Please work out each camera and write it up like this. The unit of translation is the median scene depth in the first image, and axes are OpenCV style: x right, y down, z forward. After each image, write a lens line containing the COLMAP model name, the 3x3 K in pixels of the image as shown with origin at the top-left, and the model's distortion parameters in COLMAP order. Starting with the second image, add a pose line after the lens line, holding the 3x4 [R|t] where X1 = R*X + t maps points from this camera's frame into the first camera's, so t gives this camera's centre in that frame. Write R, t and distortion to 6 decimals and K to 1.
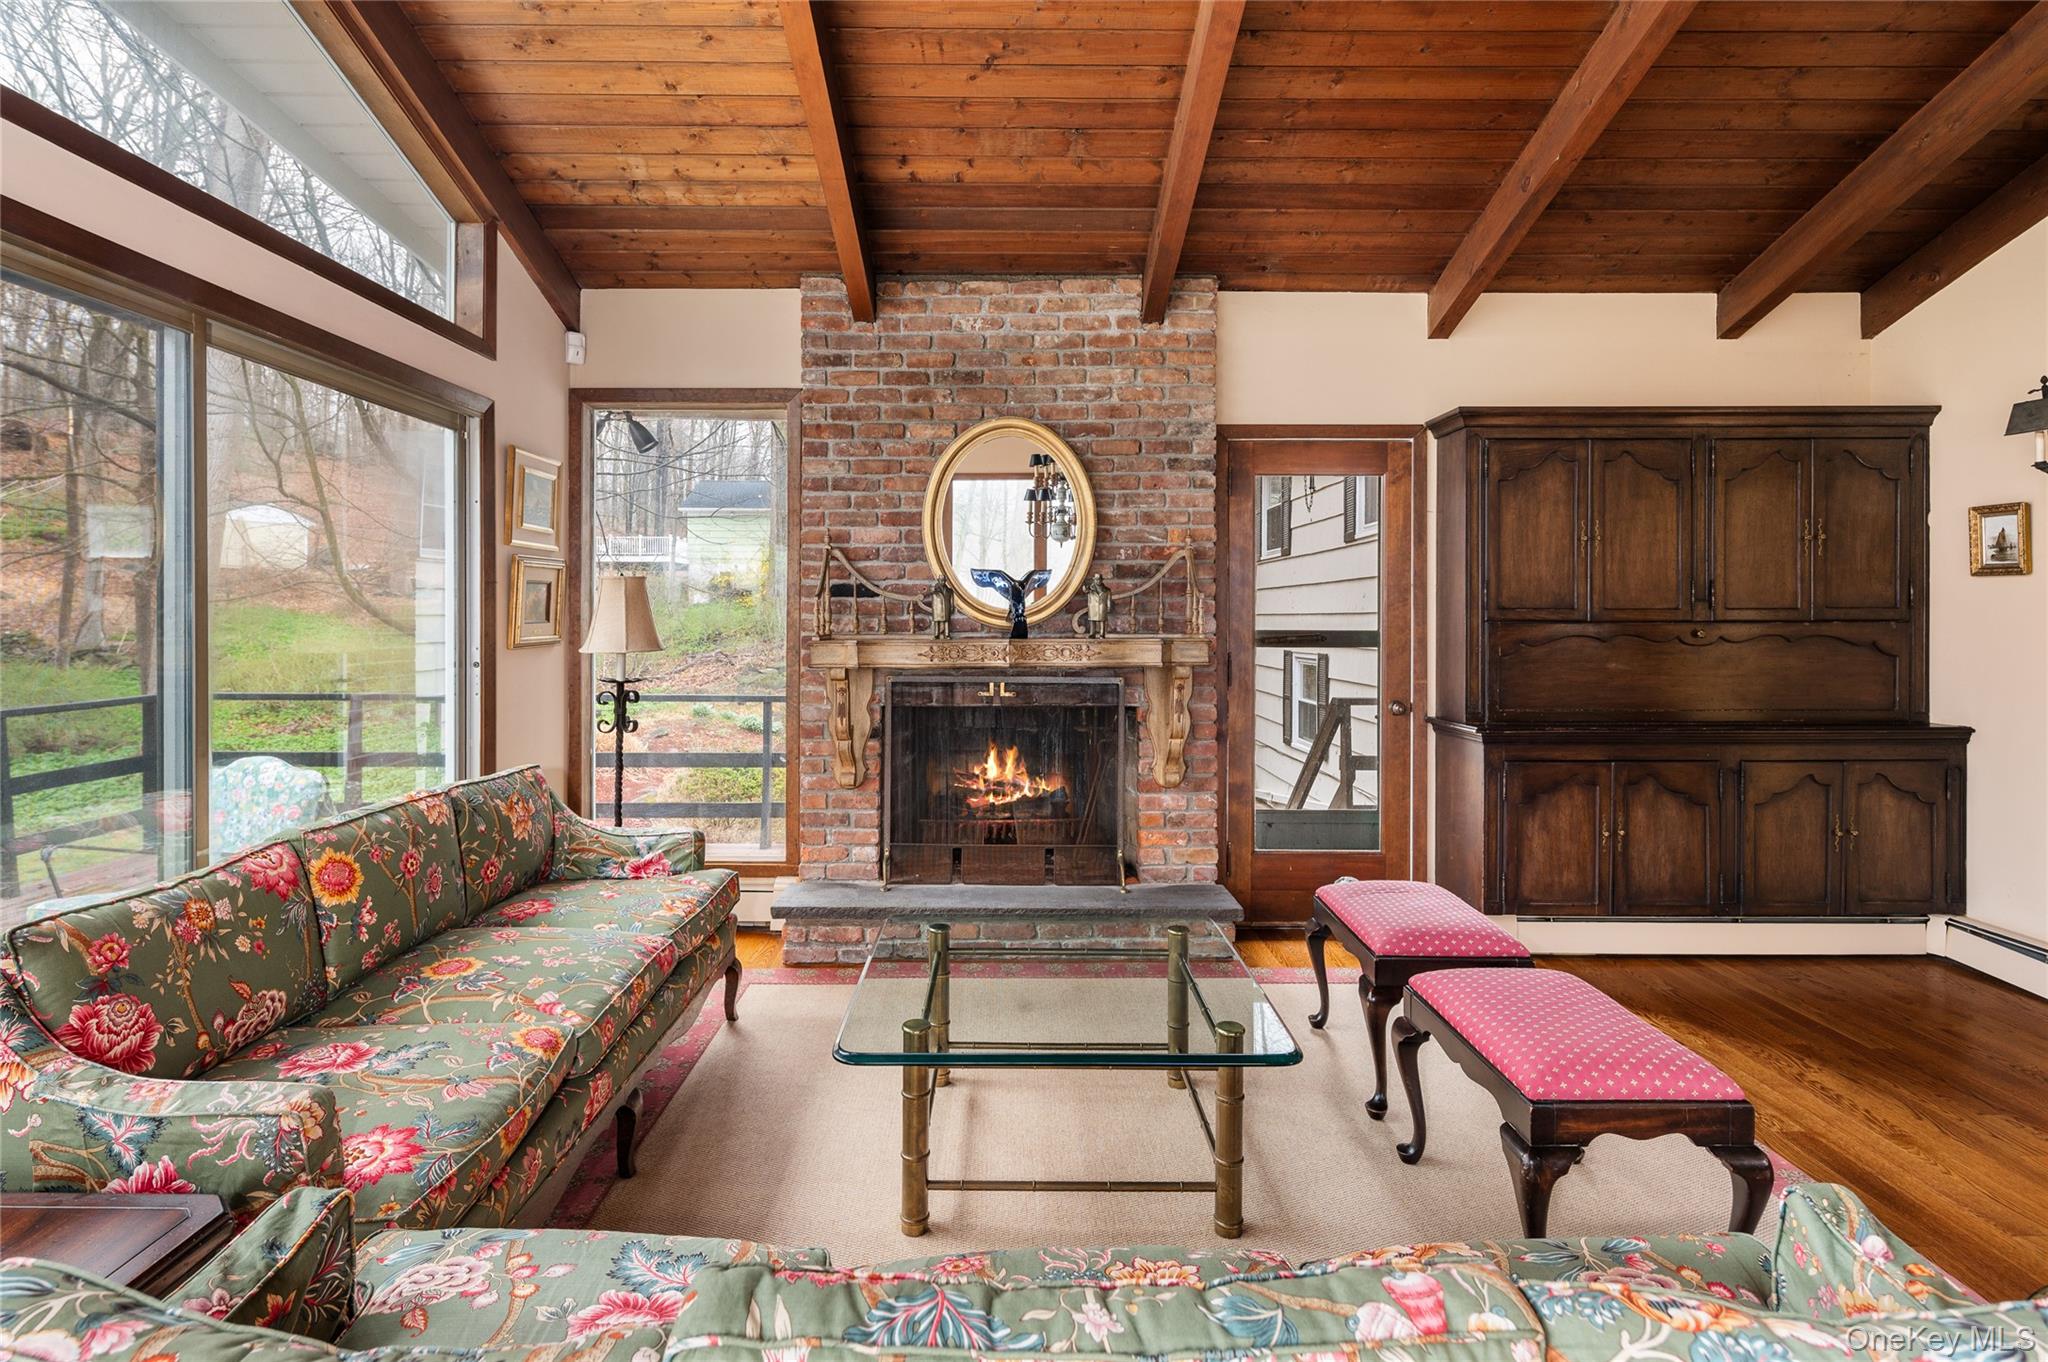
lens RADIAL K [[1009.0, 0, 1002.6], [0, 1009.0, 635.7], [0, 0, 1]] dist [0.003336, -0.001309]
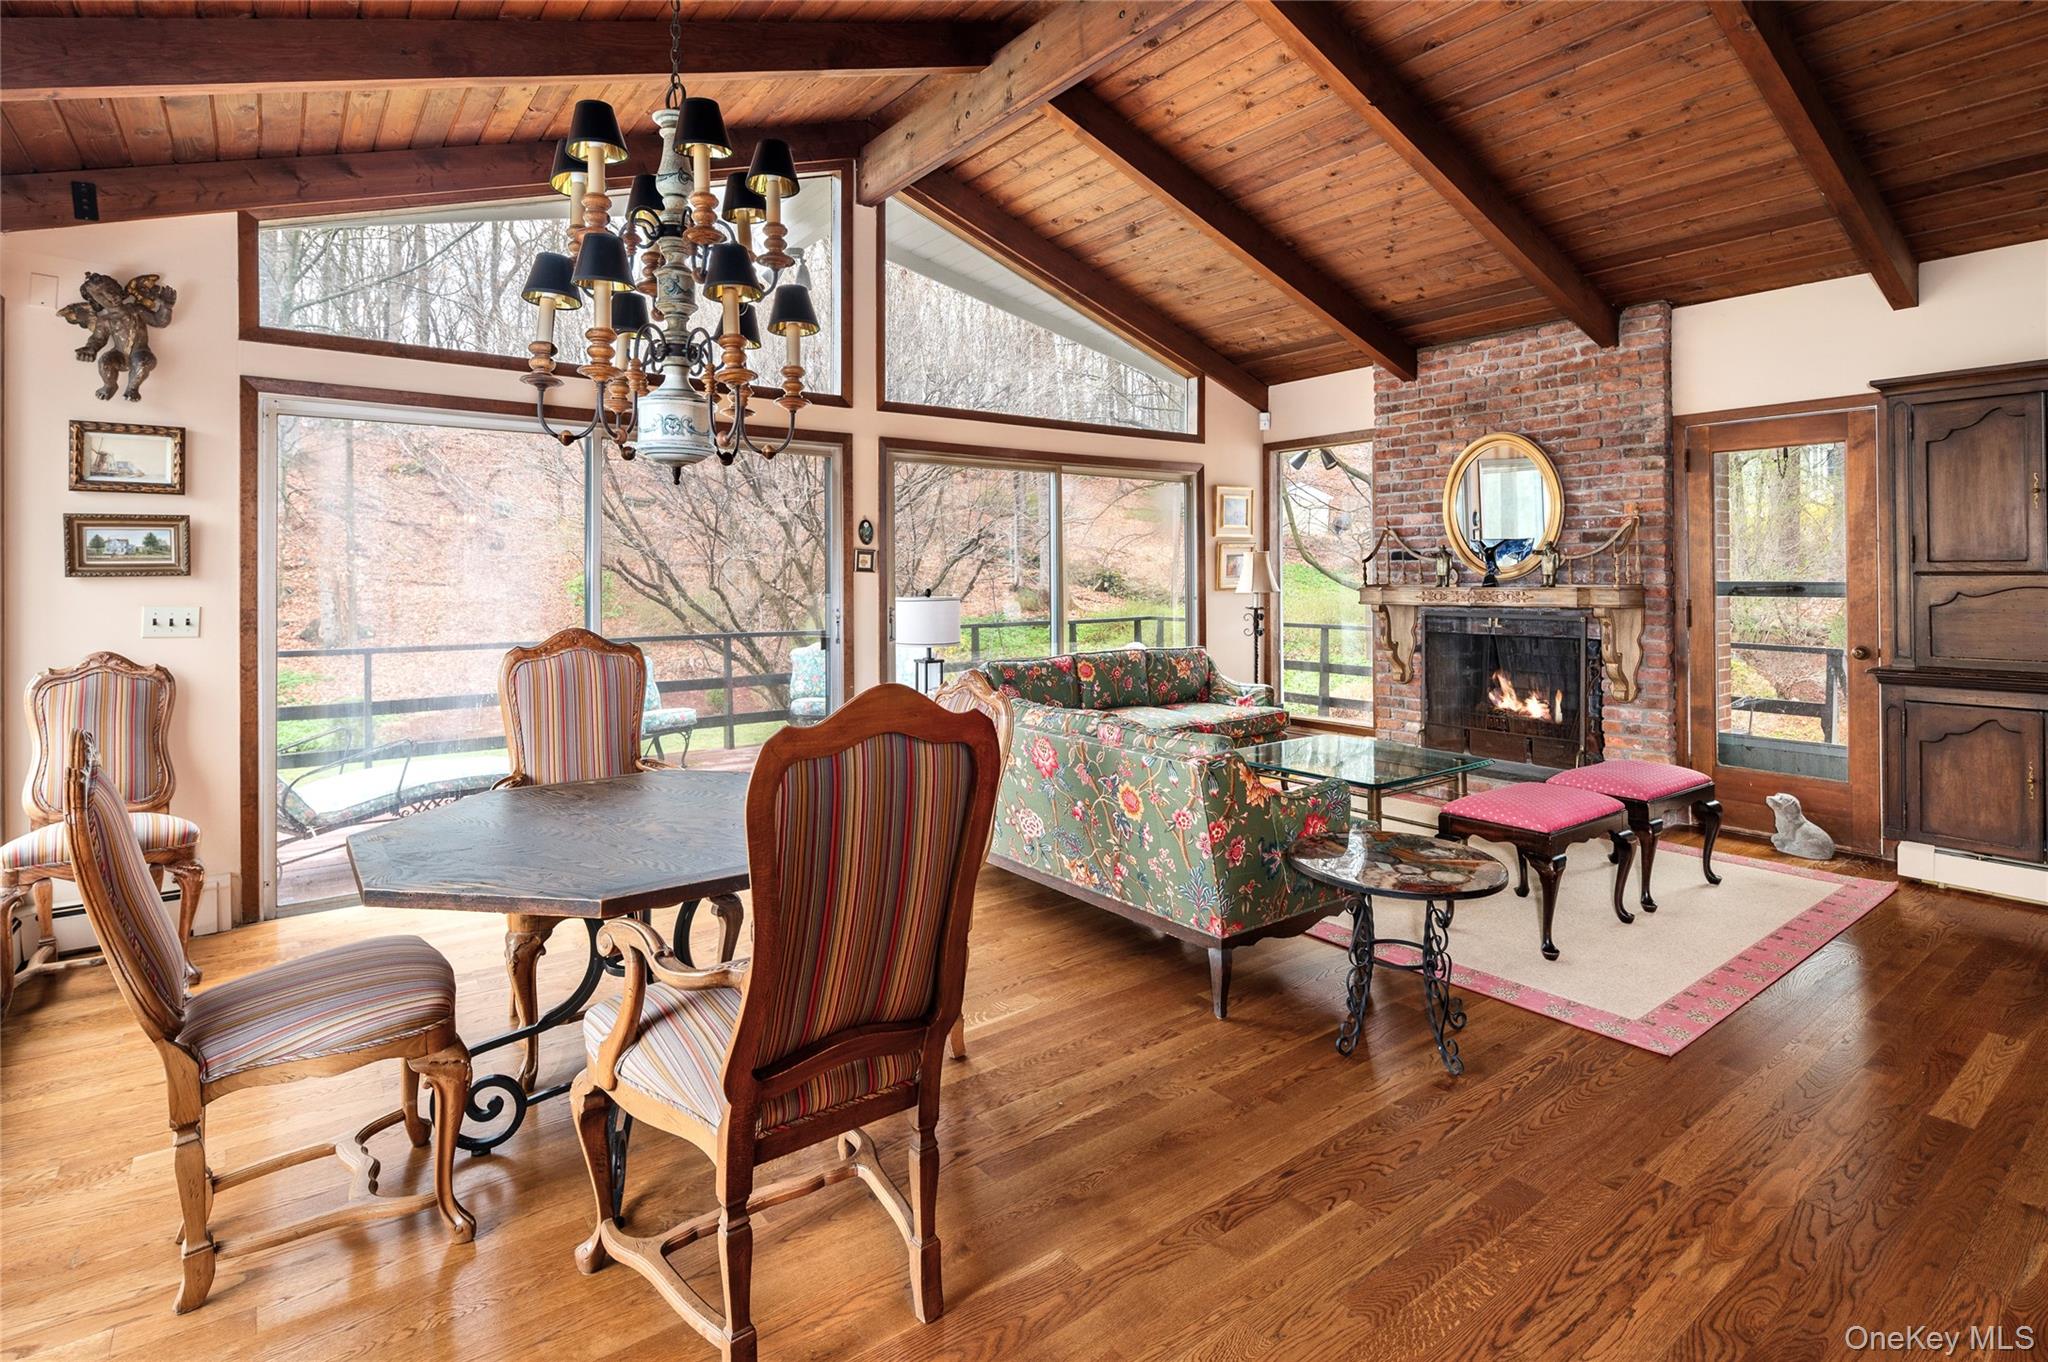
lens RADIAL K [[1009.0, 0, 1032.1], [0, 1009.0, 672.4], [0, 0, 1]] dist [0.003336, -0.001309]
pose [[0.604153, 0.072261, -0.793585, 0.765349], [-0.007811, 0.996369, 0.084779, 0.006944], [0.796830, -0.045021, 0.602524, -0.409818]]
